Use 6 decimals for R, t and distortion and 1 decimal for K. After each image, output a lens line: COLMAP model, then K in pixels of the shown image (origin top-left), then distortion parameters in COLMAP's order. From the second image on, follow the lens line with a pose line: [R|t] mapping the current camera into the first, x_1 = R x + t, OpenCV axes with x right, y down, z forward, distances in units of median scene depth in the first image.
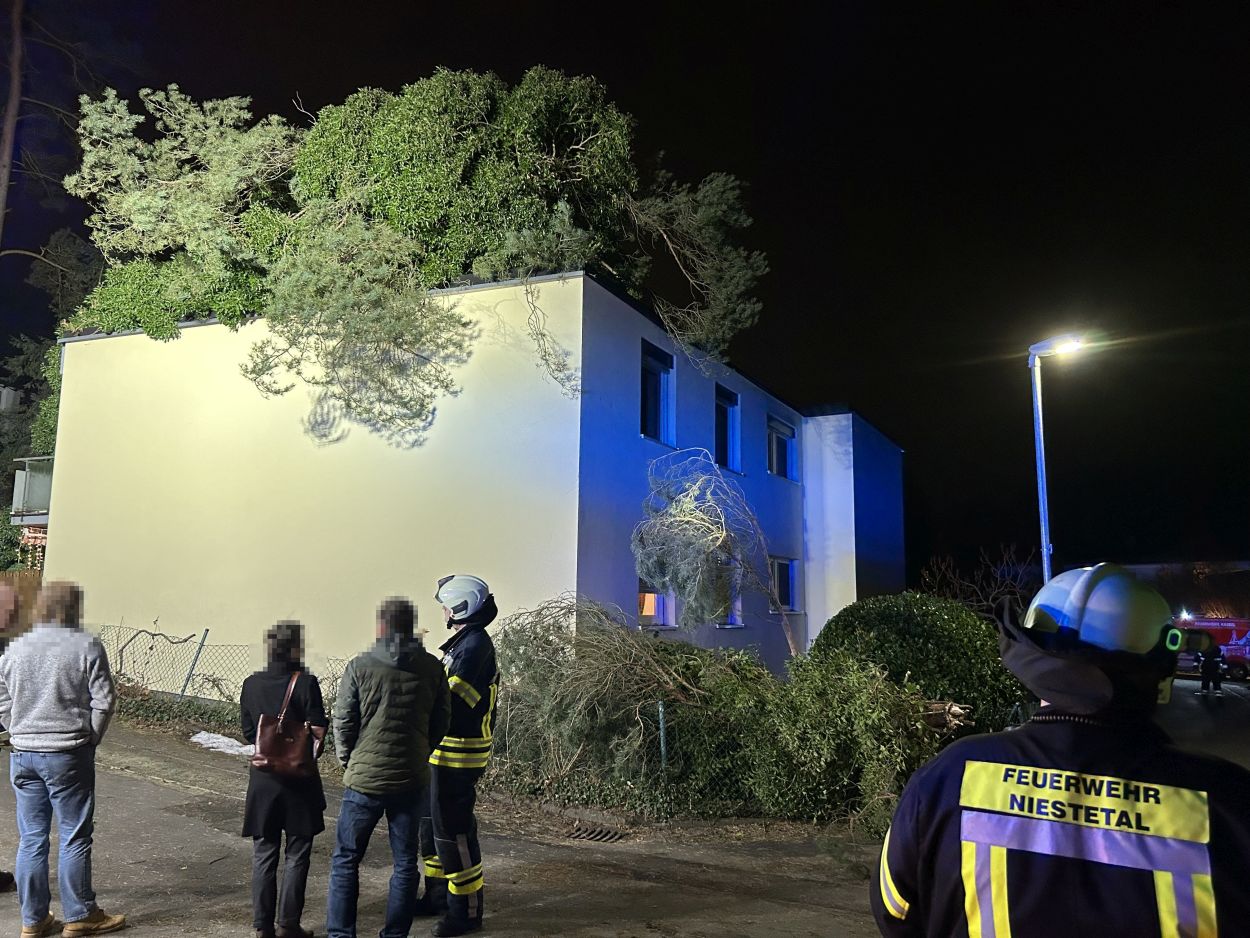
lens RADIAL K [[942.1, 0, 621.7], [0, 942.1, 475.5], [0, 0, 1]] dist [0.069942, -0.115151]
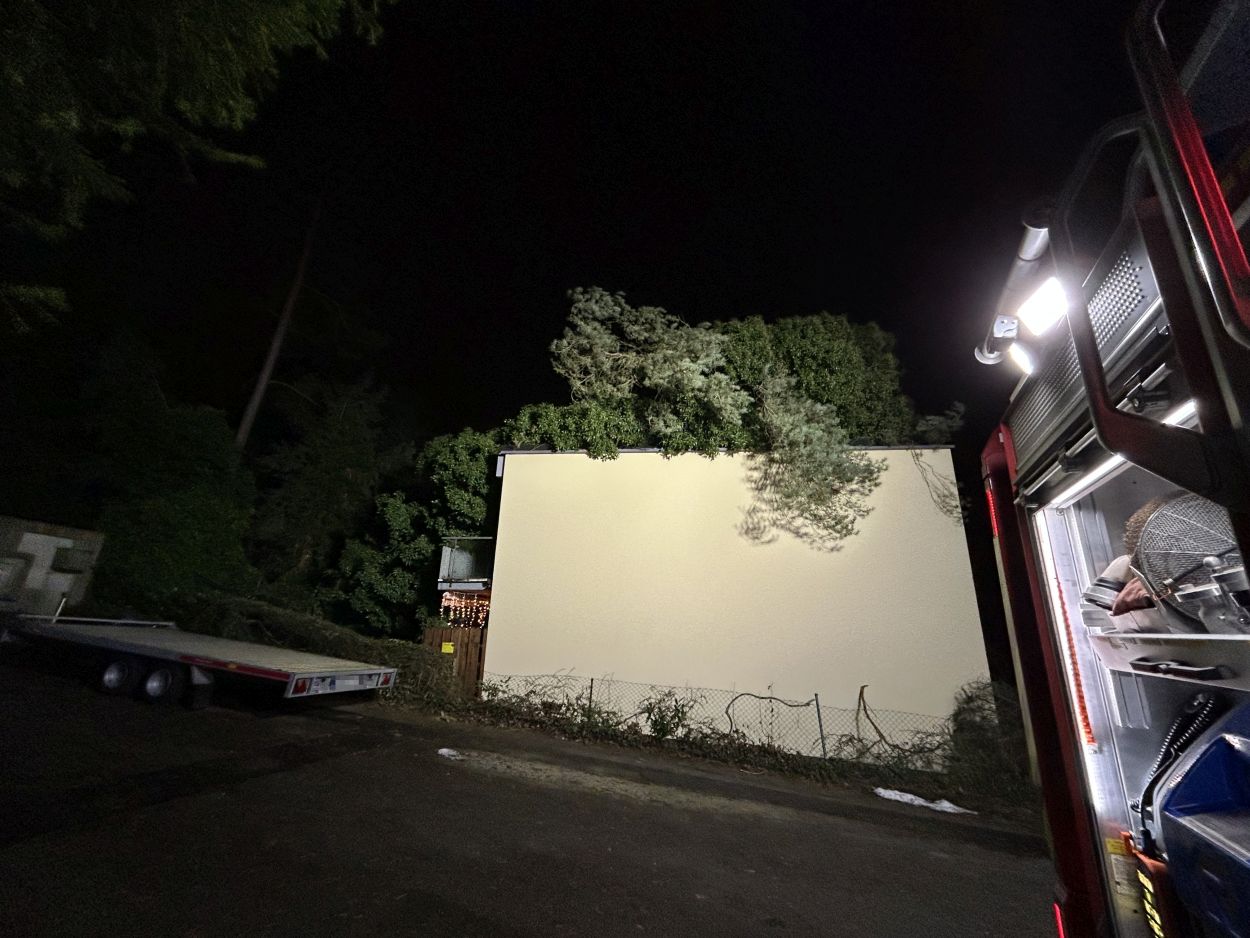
lens RADIAL K [[513.1, 0, 625.0], [0, 513.1, 469.0], [0, 0, 1]] dist [-0.014818, -0.000080]
pose [[0.958724, 0.092719, 0.268795, -0.744369], [-0.049660, 0.985411, -0.162787, -0.009580], [-0.279967, 0.142719, 0.949342, 0.320809]]
